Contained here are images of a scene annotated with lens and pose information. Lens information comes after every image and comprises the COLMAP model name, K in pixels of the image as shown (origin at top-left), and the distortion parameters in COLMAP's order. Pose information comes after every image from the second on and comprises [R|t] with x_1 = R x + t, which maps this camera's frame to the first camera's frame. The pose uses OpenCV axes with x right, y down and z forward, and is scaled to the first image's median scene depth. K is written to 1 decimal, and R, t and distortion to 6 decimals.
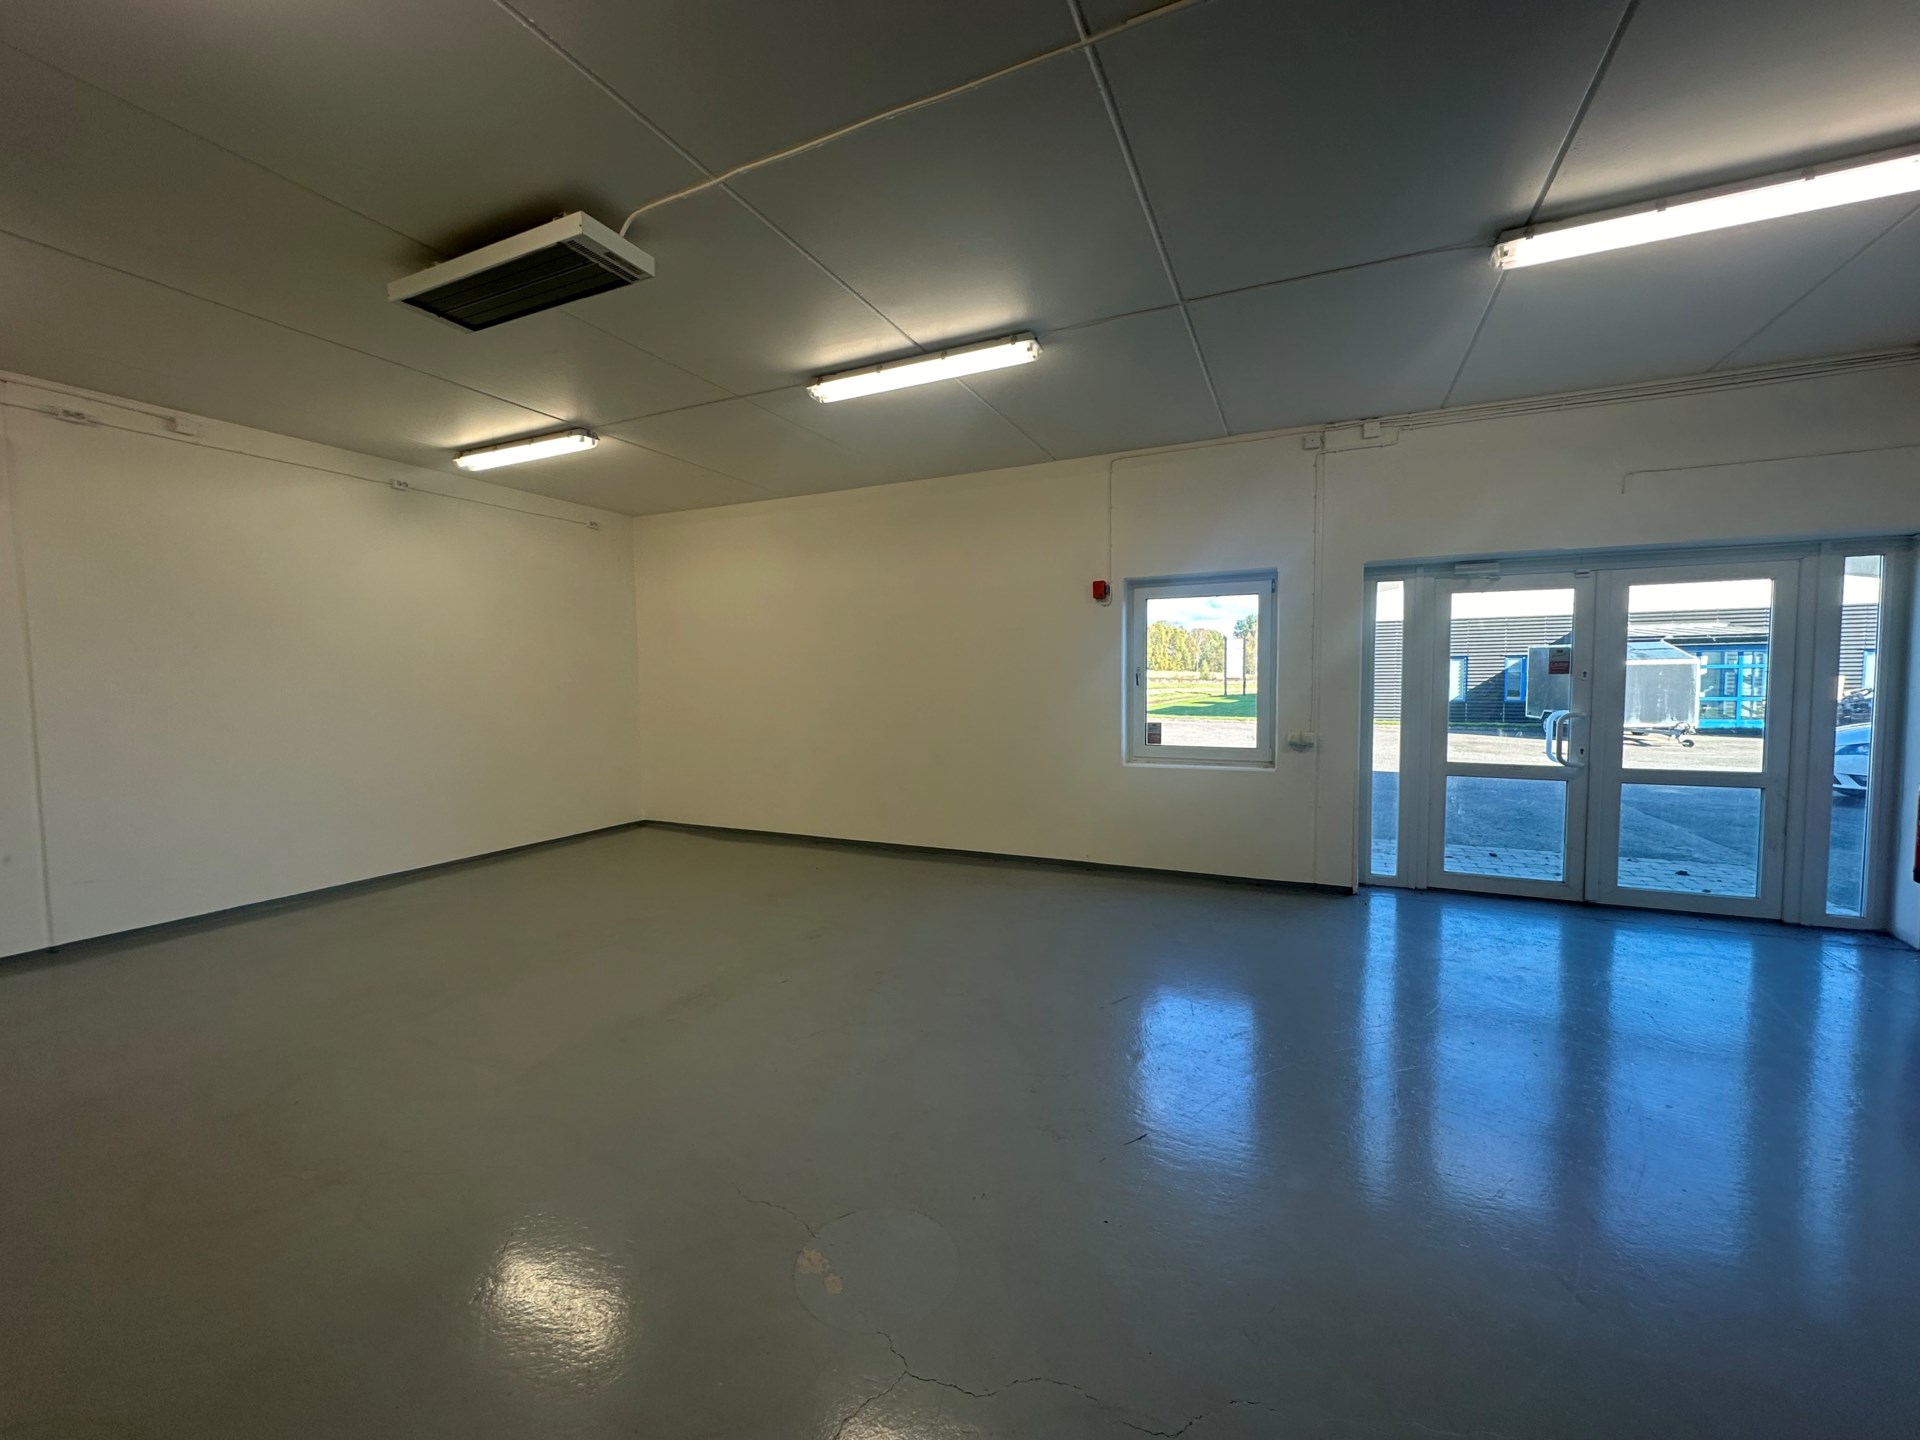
lens RADIAL K [[760.5, 0, 963.4], [0, 760.5, 724.9], [0, 0, 1]] dist [0.006557, -0.000437]
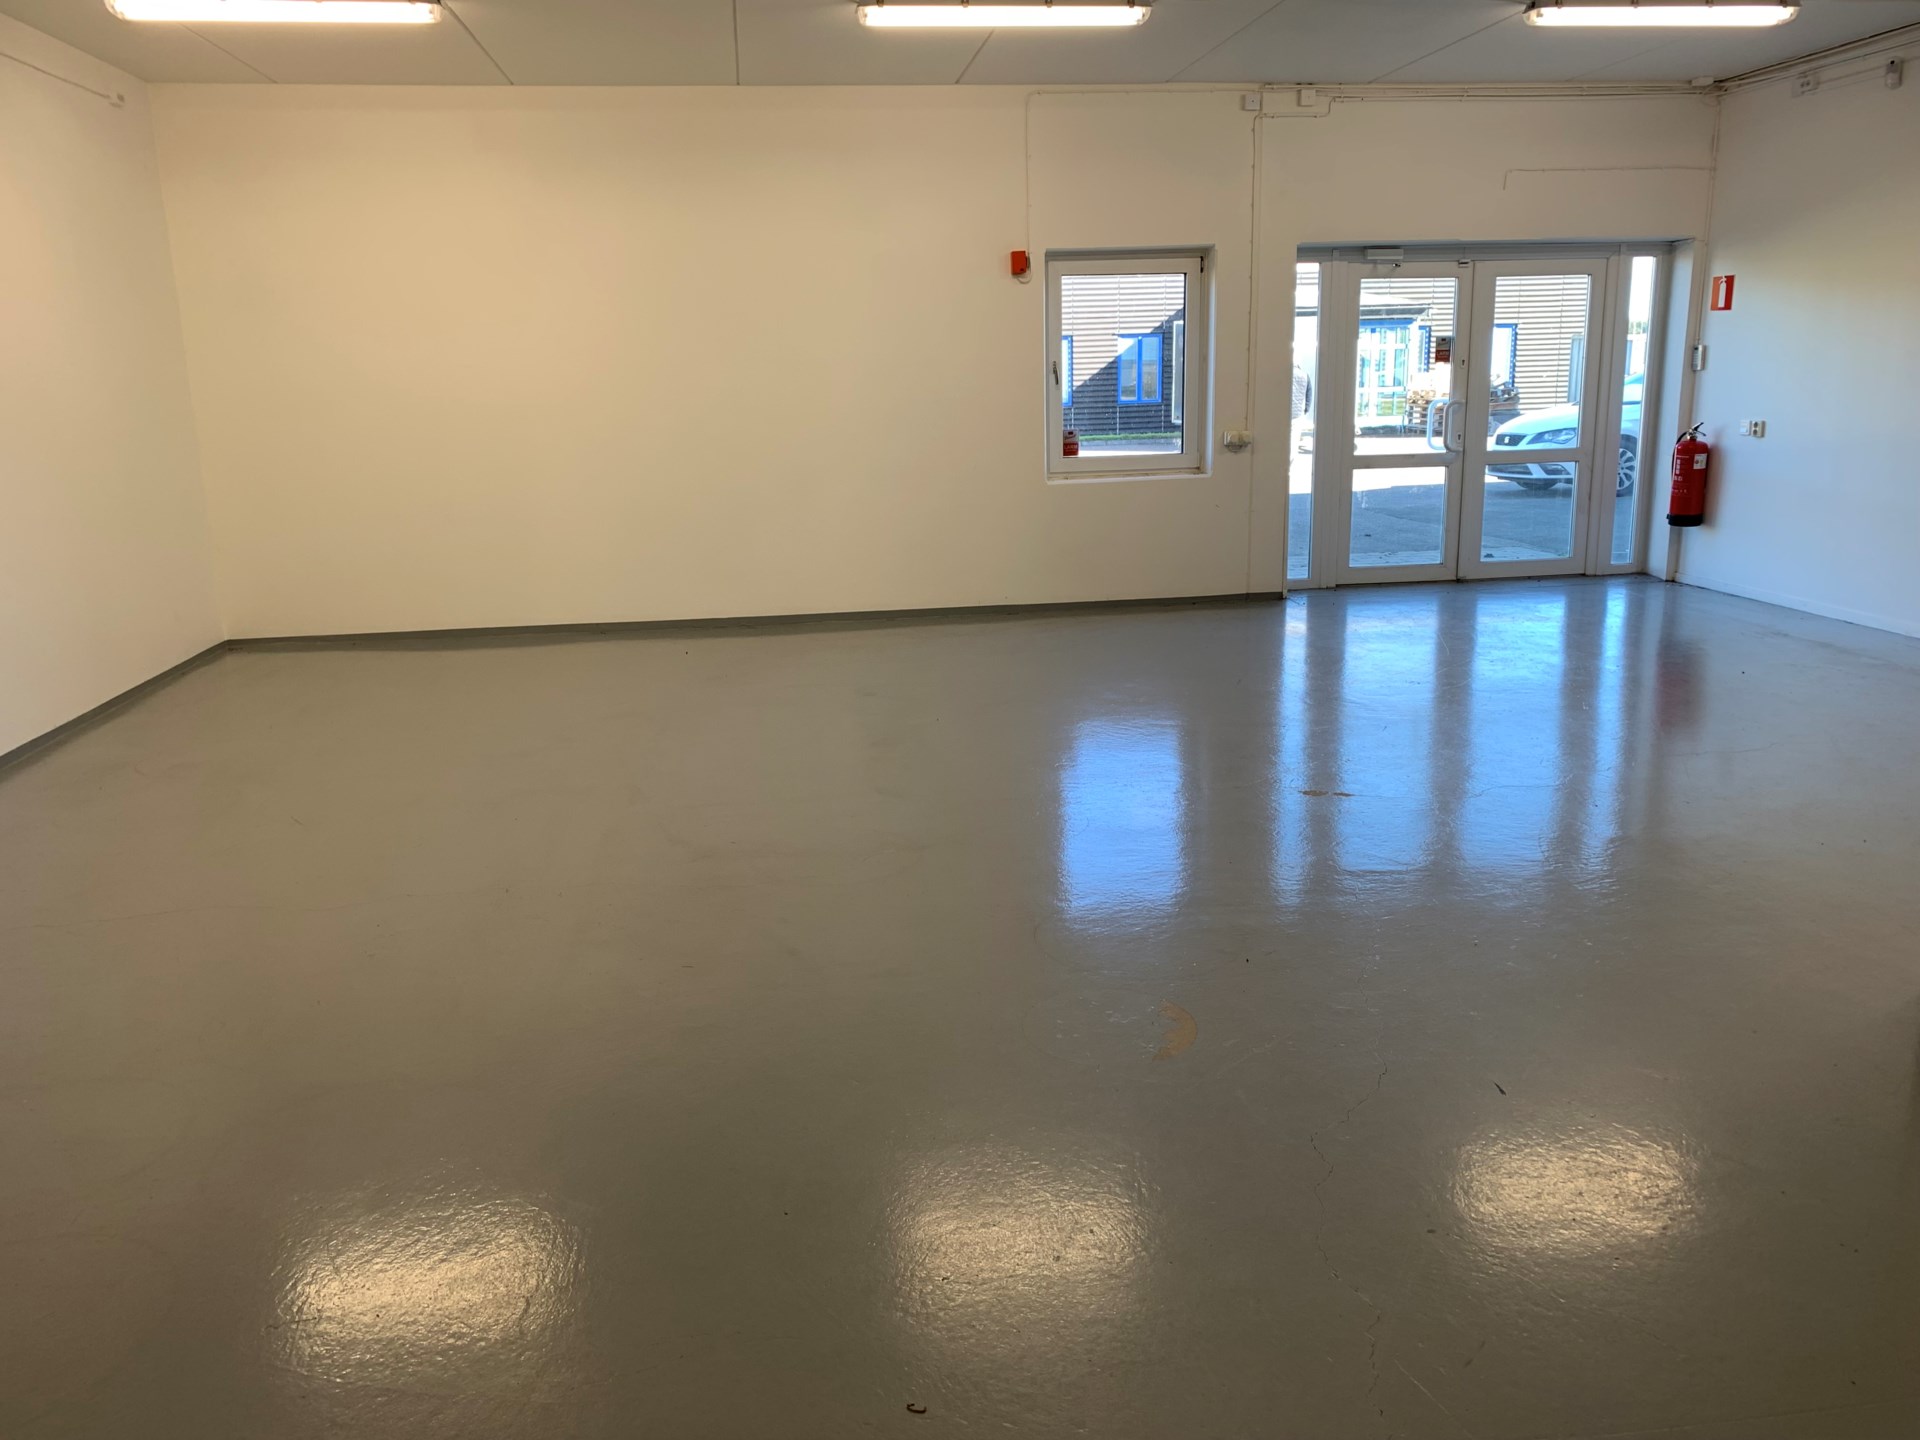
lens RADIAL K [[1461.3, 0, 951.9], [0, 1461.3, 698.4], [0, 0, 1]] dist [0.034652, -0.016516]
pose [[0.844024, -0.131789, 0.519861, -0.838671], [0.050346, 0.984527, 0.167846, 0.013400], [-0.533937, -0.115493, 0.837599, -0.351256]]
